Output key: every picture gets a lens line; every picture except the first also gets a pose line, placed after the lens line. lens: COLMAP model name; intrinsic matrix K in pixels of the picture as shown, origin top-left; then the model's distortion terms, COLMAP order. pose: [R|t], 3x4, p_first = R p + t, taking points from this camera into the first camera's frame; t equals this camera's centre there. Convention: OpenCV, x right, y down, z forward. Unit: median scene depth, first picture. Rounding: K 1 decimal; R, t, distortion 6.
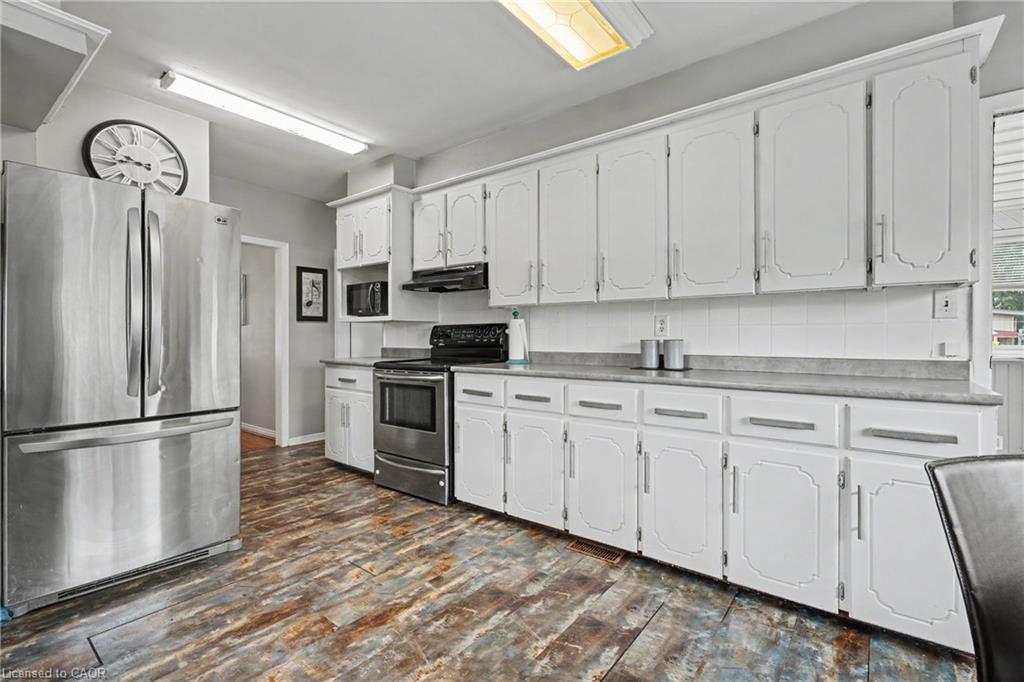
lens RADIAL K [[467.9, 0, 514.5], [0, 467.9, 340.0], [0, 0, 1]] dist [0.001521, -0.001087]
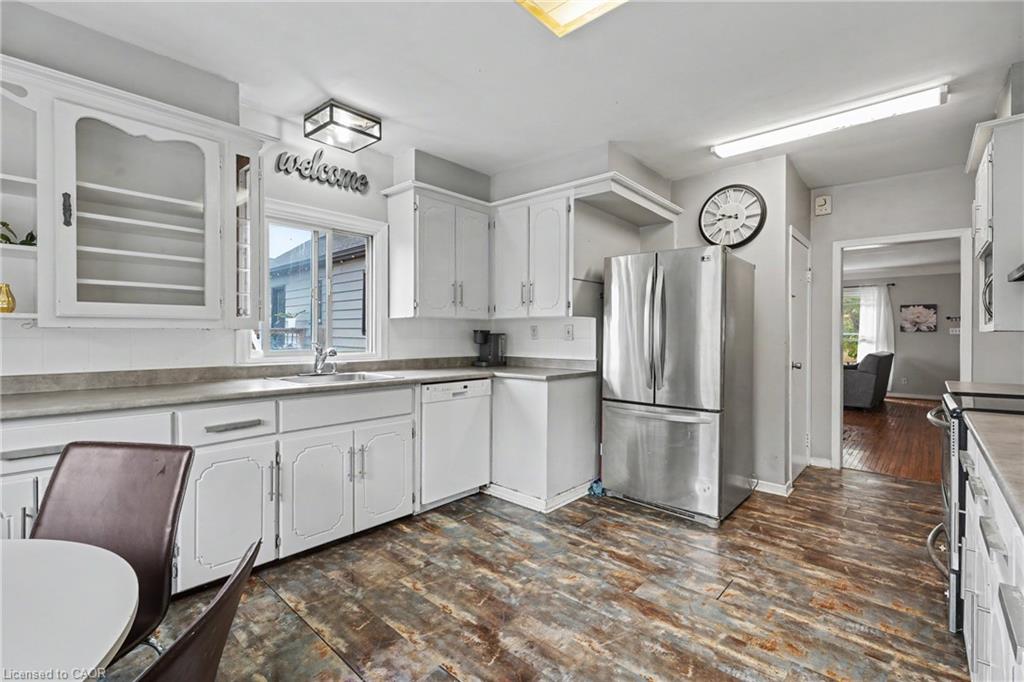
lens RADIAL K [[467.9, 0, 512.0], [0, 467.9, 336.7], [0, 0, 1]] dist [0.001521, -0.001087]
pose [[-0.091363, 0.004486, -0.995808, 0.622308], [-0.008105, 0.999953, 0.005248, -0.044821], [0.995785, 0.008551, -0.091322, 0.561956]]
